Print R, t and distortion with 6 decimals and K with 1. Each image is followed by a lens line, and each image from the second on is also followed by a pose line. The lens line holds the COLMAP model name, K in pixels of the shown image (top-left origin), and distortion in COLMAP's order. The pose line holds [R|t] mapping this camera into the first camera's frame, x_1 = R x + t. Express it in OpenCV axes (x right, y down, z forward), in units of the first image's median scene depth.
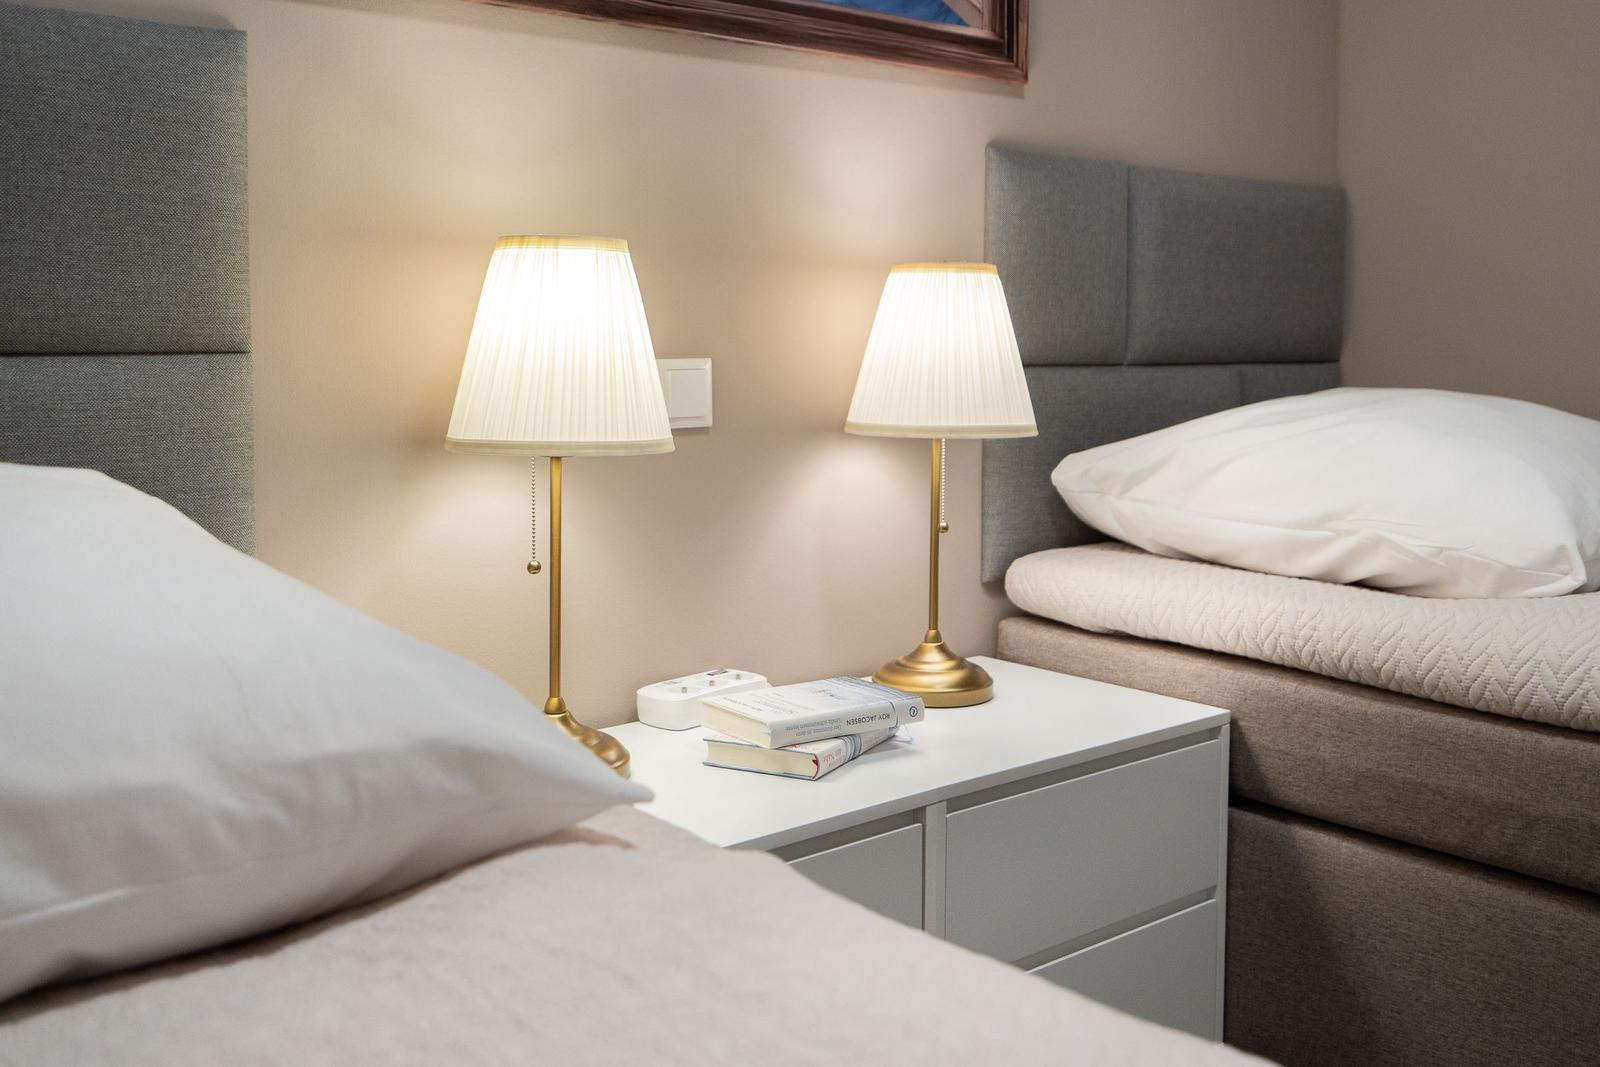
lens RADIAL K [[1564.0, 0, 807.0], [0, 1564.0, 406.5], [0, 0, 1]] dist [0.018635, -0.002817]
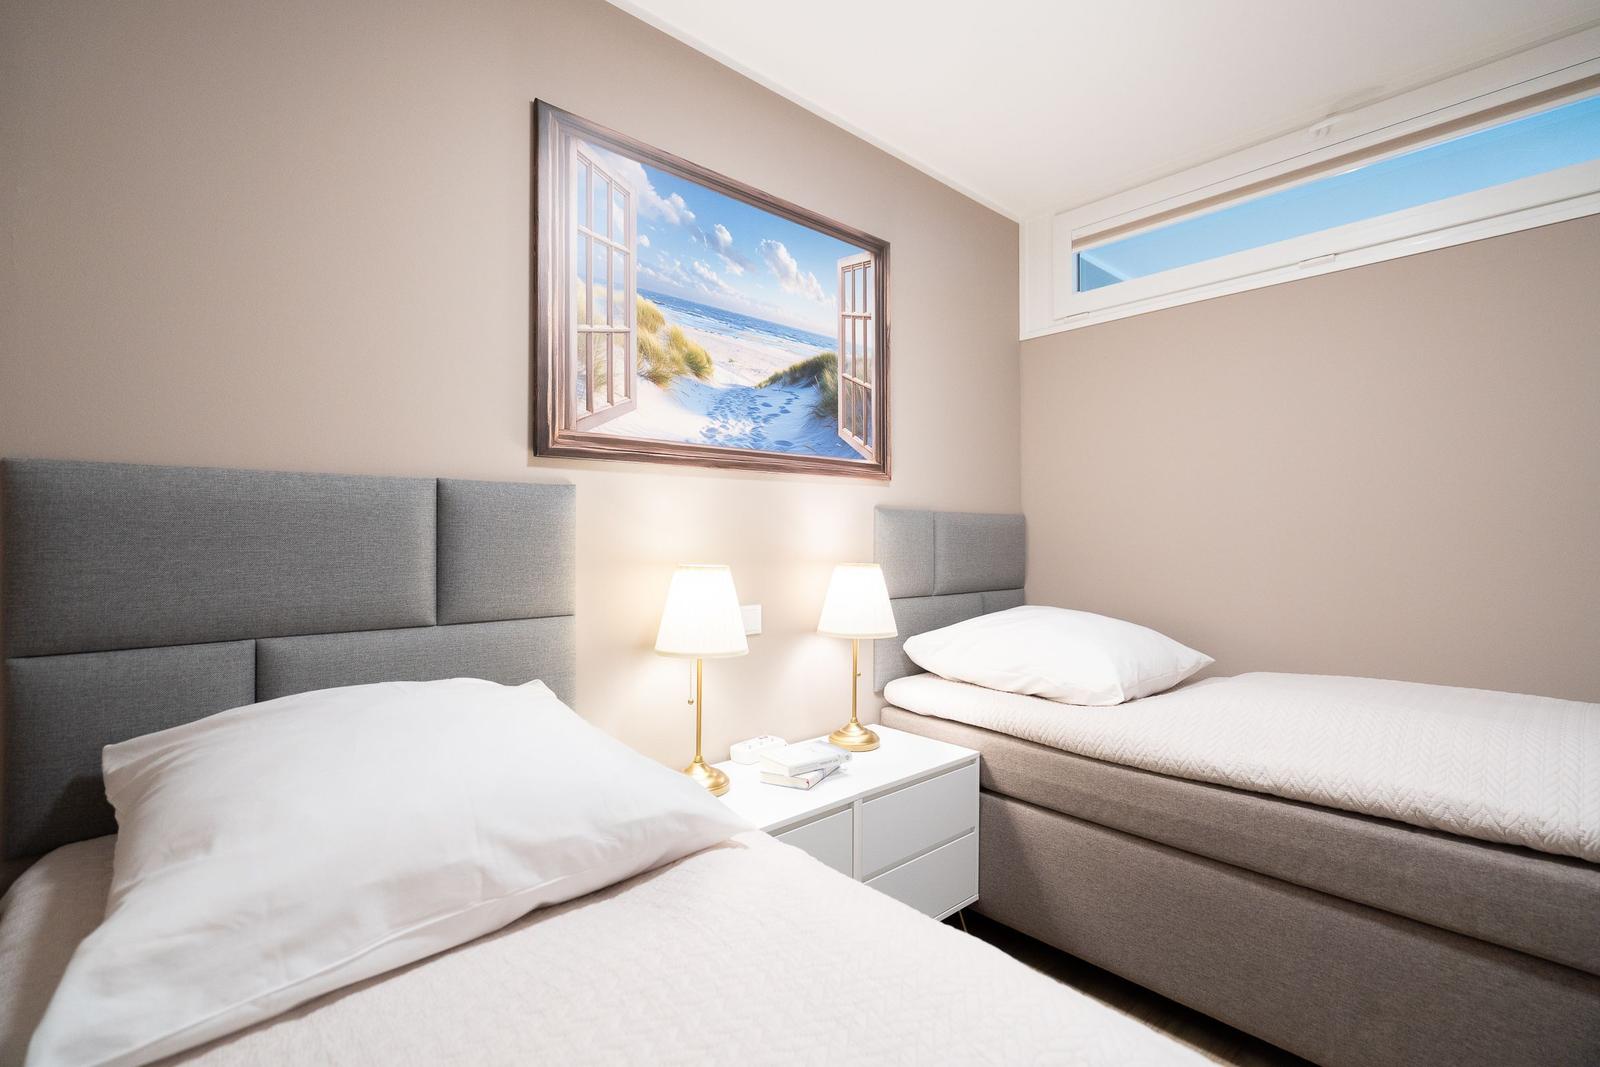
lens RADIAL K [[710.4, 0, 800.0], [0, 710.4, 533.5], [0, 0, 1]] dist [-0.004824, -0.000103]
pose [[0.999840, -0.001586, 0.017833, -0.021451], [0.002599, 0.998377, -0.056896, -0.078739], [-0.017714, 0.056933, 0.998221, -0.090915]]
